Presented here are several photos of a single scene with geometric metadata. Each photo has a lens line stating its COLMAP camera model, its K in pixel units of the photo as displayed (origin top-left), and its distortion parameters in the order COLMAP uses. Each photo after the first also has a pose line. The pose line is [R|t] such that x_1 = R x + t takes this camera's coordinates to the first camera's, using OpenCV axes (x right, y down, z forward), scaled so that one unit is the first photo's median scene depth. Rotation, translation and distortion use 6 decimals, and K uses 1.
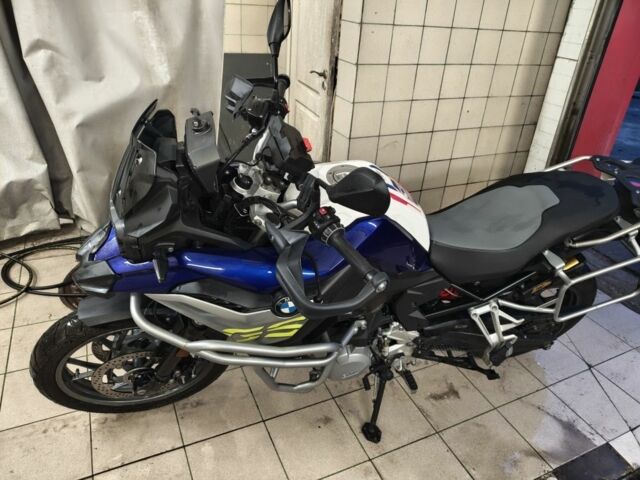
lens RADIAL K [[457.6, 0, 320.0], [0, 457.6, 240.0], [0, 0, 1]] dist [0.000516, 0.000235]
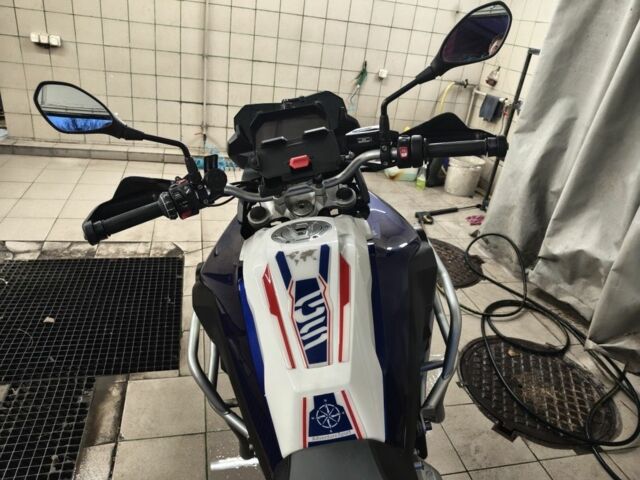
lens RADIAL K [[468.2, 0, 320.0], [0, 468.2, 240.0], [0, 0, 1]] dist [-0.001247, -0.000498]
pose [[-0.189127, 0.359252, -0.913876, 0.327284], [-0.593299, 0.699780, 0.397874, -0.199377], [0.782449, 0.617450, 0.080797, 0.446752]]
